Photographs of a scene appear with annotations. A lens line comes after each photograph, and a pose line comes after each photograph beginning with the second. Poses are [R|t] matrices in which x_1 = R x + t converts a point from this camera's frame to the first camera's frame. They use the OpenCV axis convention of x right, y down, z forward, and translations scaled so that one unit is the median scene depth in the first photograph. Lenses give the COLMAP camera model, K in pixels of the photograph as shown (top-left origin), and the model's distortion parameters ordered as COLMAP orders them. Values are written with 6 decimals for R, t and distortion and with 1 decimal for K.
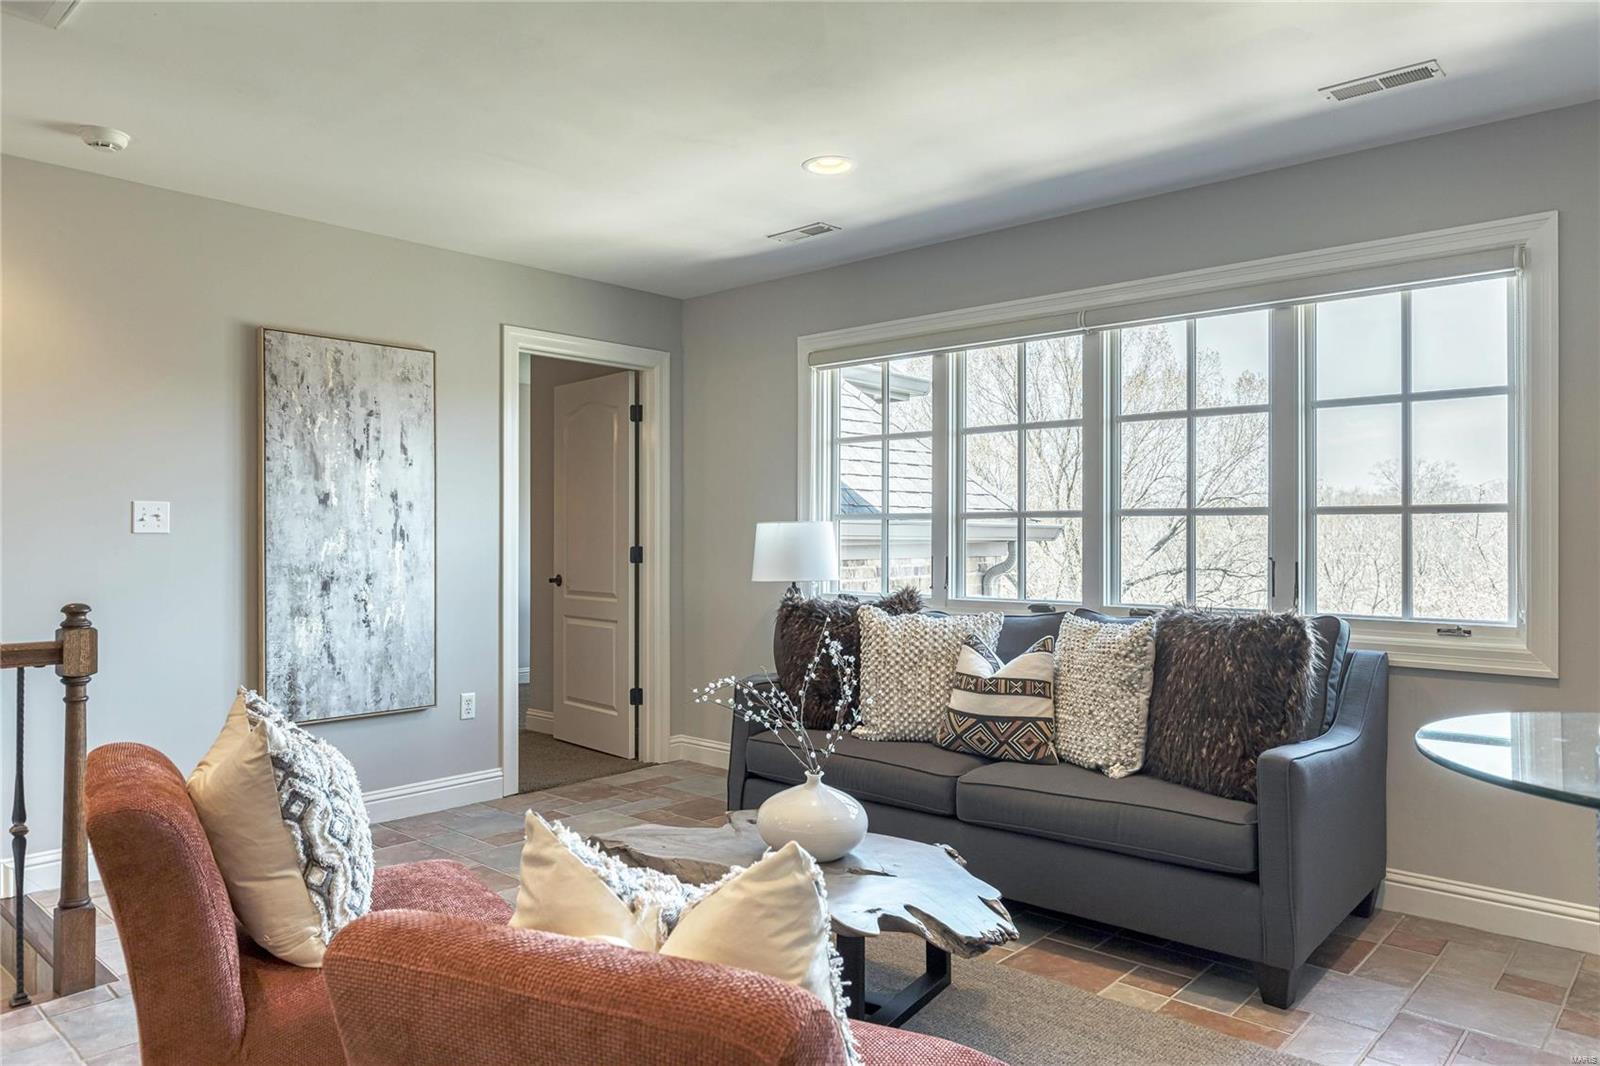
lens RADIAL K [[1069.6, 0, 799.8], [0, 1069.6, 530.6], [0, 0, 1]] dist [0.002012, -0.000205]
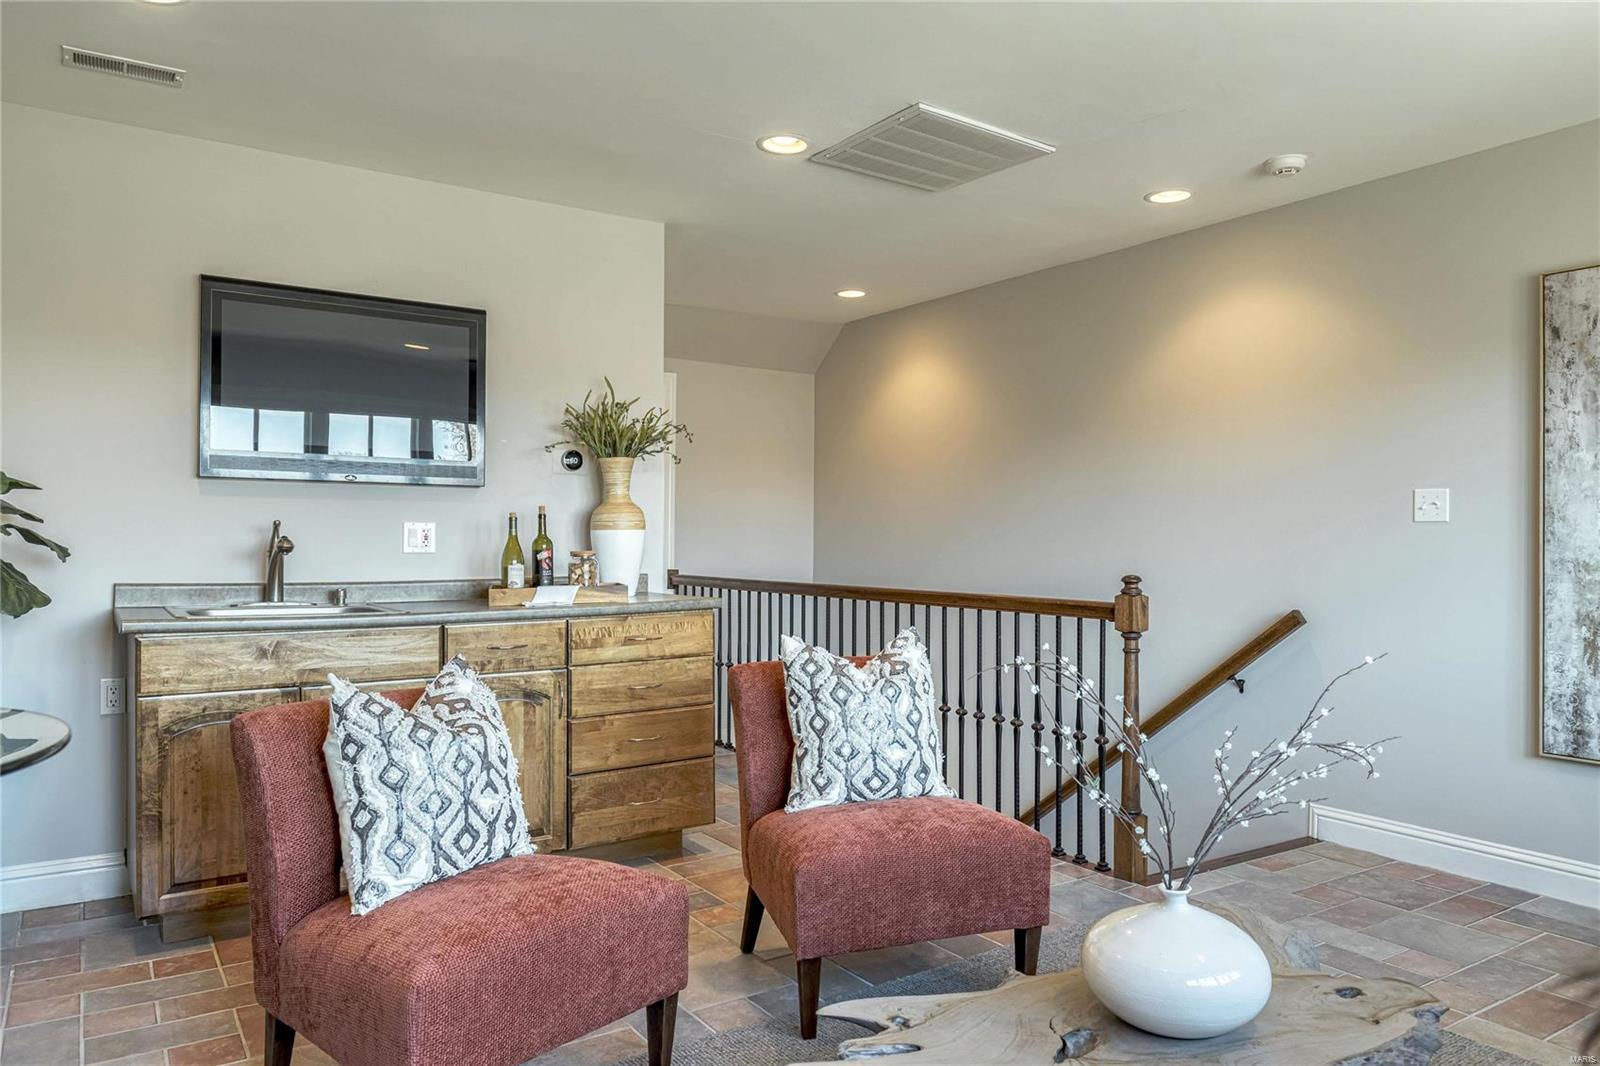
lens RADIAL K [[1069.6, 0, 791.7], [0, 1069.6, 535.6], [0, 0, 1]] dist [0.002012, -0.000205]
pose [[-0.247961, -0.003446, -0.968764, 0.466174], [-0.000624, 0.999994, -0.003397, 0.017940], [0.968770, -0.000238, -0.247962, 0.656413]]
